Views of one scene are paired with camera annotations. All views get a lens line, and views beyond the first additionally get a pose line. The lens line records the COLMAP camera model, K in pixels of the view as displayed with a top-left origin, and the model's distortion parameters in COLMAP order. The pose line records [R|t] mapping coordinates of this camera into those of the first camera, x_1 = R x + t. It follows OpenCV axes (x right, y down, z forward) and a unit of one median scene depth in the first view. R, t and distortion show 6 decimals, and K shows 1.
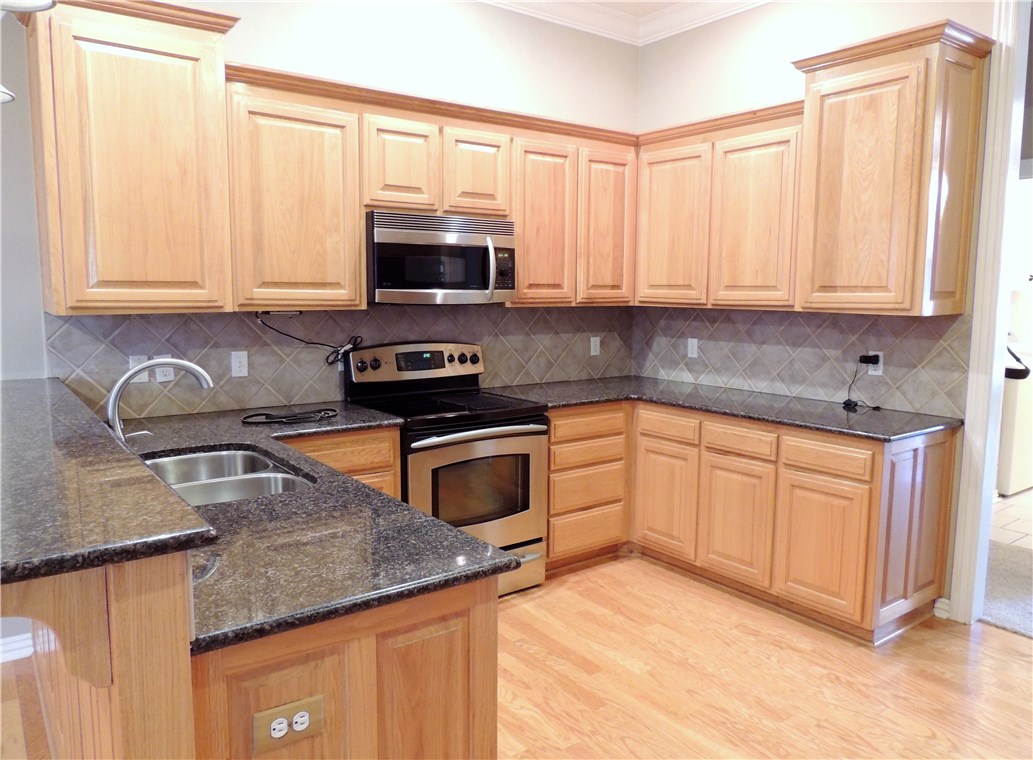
lens RADIAL K [[744.4, 0, 516.5], [0, 744.4, 380.0], [0, 0, 1]] dist [-0.027164, -0.004337]
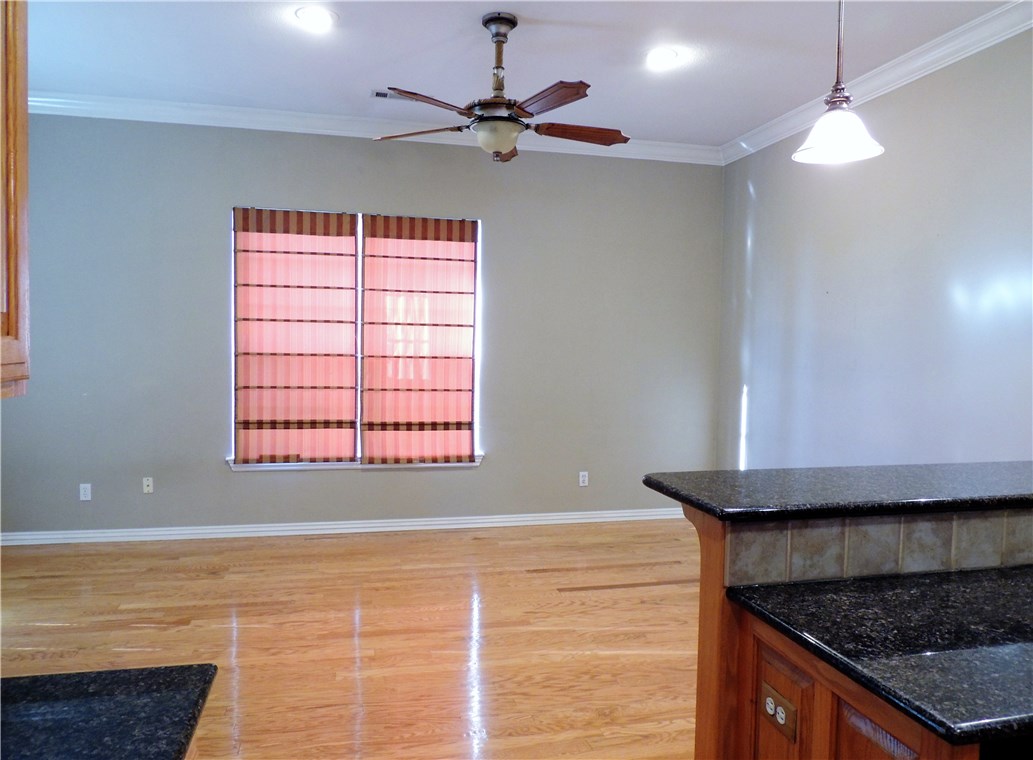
lens RADIAL K [[744.4, 0, 516.5], [0, 744.4, 380.0], [0, 0, 1]] dist [-0.027164, -0.004337]
pose [[-0.389337, 0.033038, -0.920503, 0.908320], [-0.128229, 0.987681, 0.089684, -0.108348], [0.912126, 0.152952, -0.380305, 0.967762]]
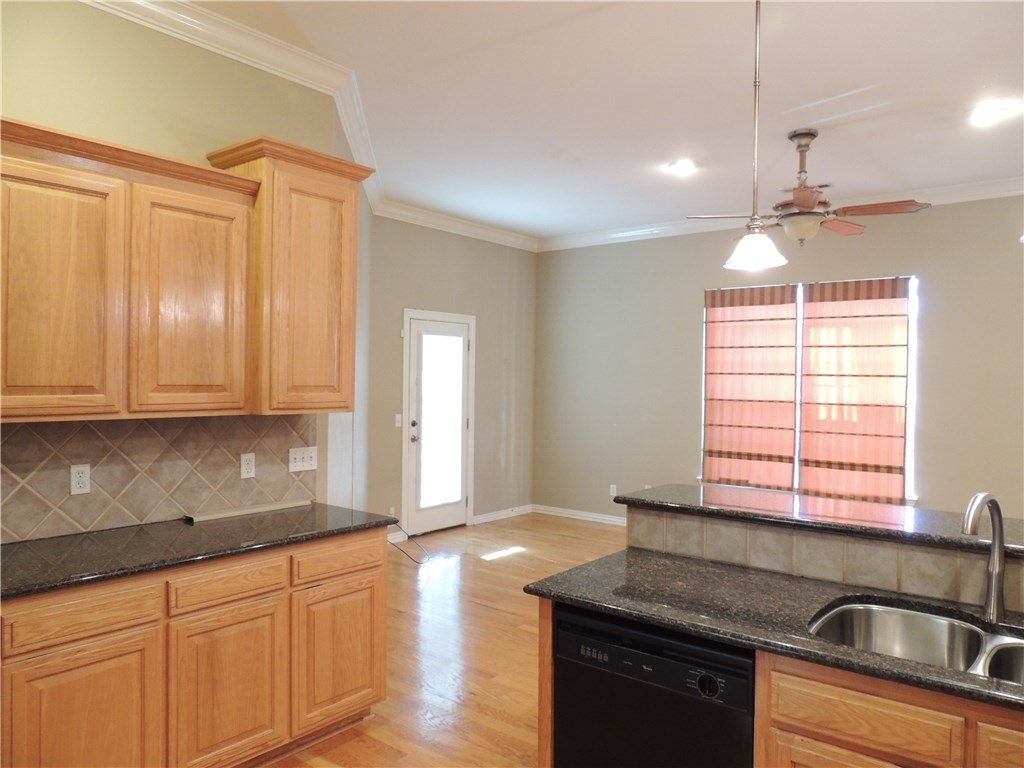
lens RADIAL K [[715.7, 0, 512.0], [0, 715.7, 384.0], [0, 0, 1]] dist [-0.052219, -0.000089]
pose [[-0.965412, -0.014606, -0.260319, 0.472263], [-0.048031, 0.991305, 0.122506, -0.372184], [0.256267, 0.130773, -0.957719, 2.623896]]
